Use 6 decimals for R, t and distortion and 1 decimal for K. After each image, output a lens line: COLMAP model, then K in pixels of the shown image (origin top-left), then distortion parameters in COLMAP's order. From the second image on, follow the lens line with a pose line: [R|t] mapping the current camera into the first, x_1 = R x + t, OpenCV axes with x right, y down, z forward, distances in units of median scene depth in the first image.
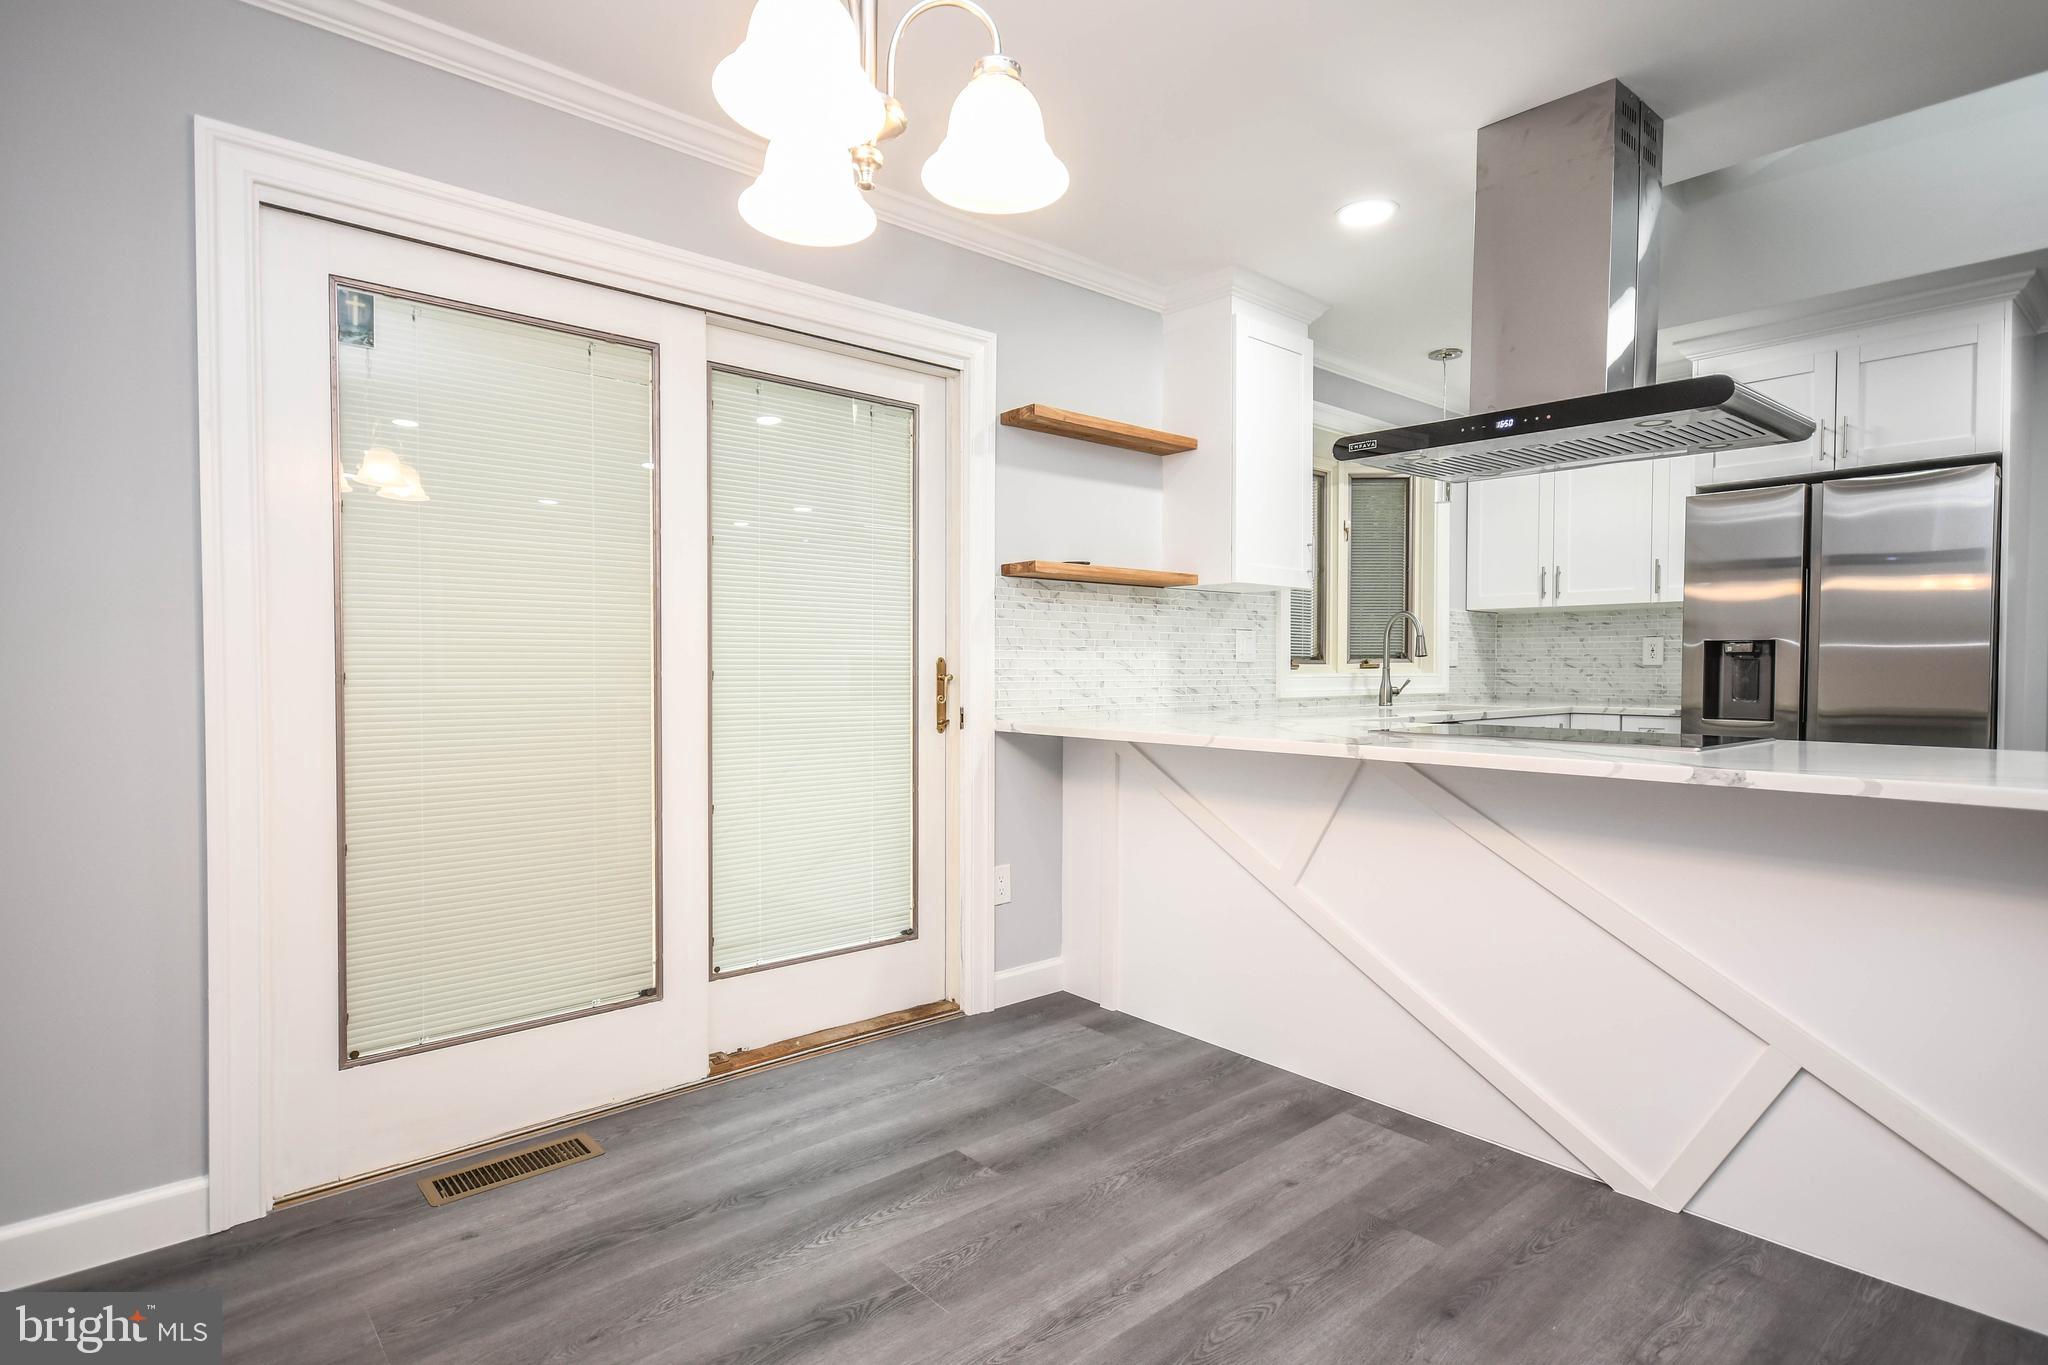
lens RADIAL K [[1057.2, 0, 1020.3], [0, 1057.2, 679.5], [0, 0, 1]] dist [0.015766, 0.001103]
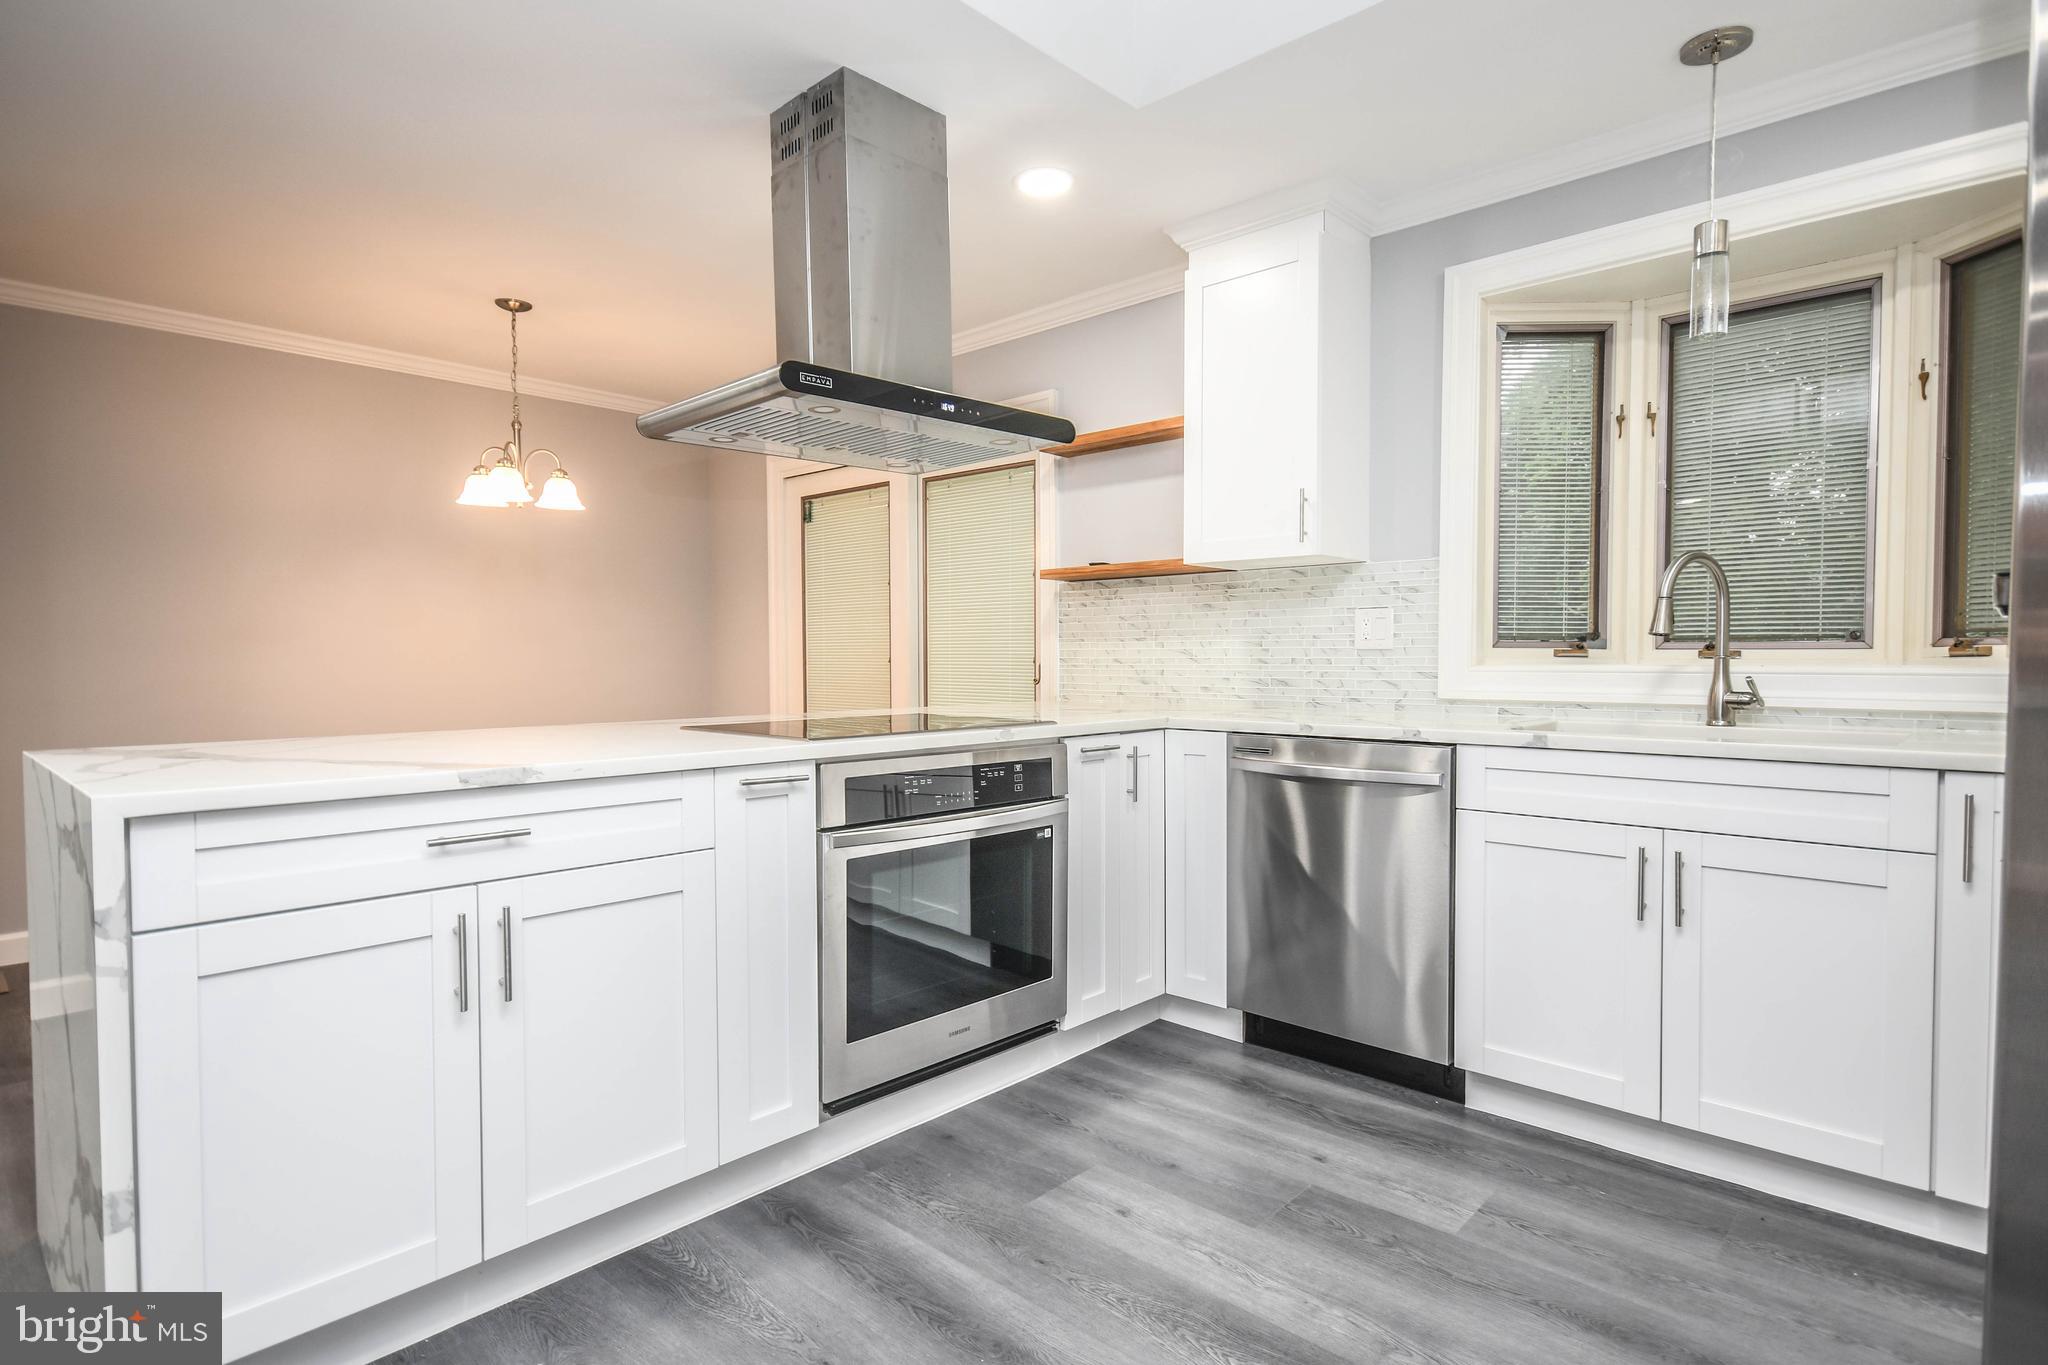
lens RADIAL K [[1071.5, 0, 1005.9], [0, 1071.5, 690.9], [0, 0, 1]] dist [0.010511, 0.000823]
pose [[0.081751, 0.030612, -0.996183, 1.062898], [-0.010265, 0.999501, 0.029871, -0.007121], [0.996600, 0.007784, 0.082025, 0.724918]]
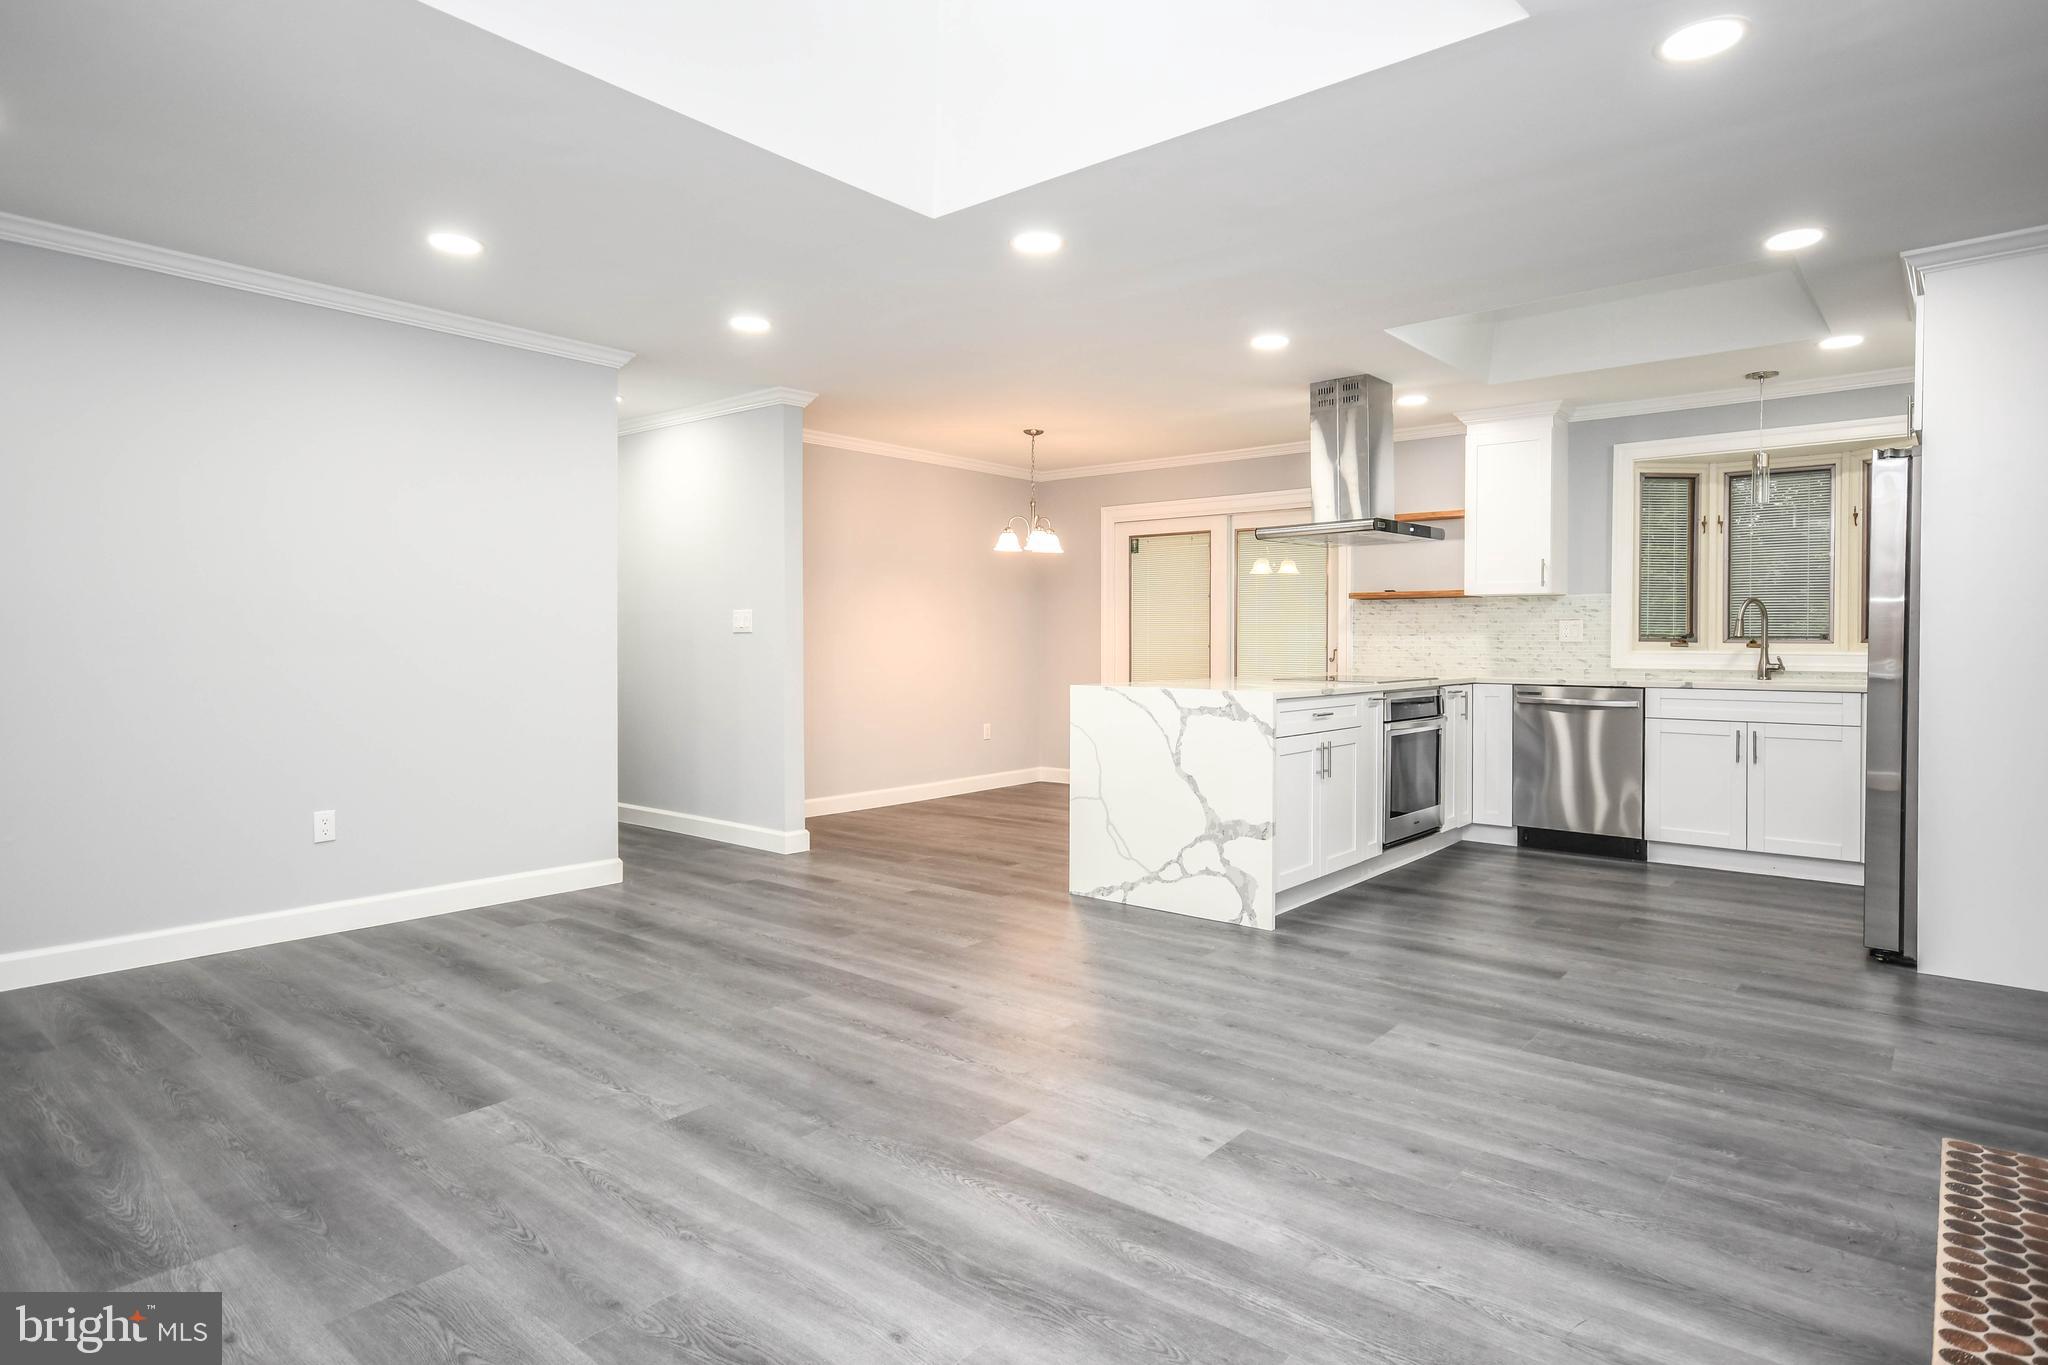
lens RADIAL K [[1146.6, 0, 994.0], [0, 1146.6, 649.0], [0, 0, 1]] dist [0.032438, -0.000176]
pose [[0.137189, 0.007392, -0.990517, 1.812112], [-0.013982, 0.999887, 0.005525, -0.004855], [0.990446, 0.013091, 0.137277, 0.005473]]
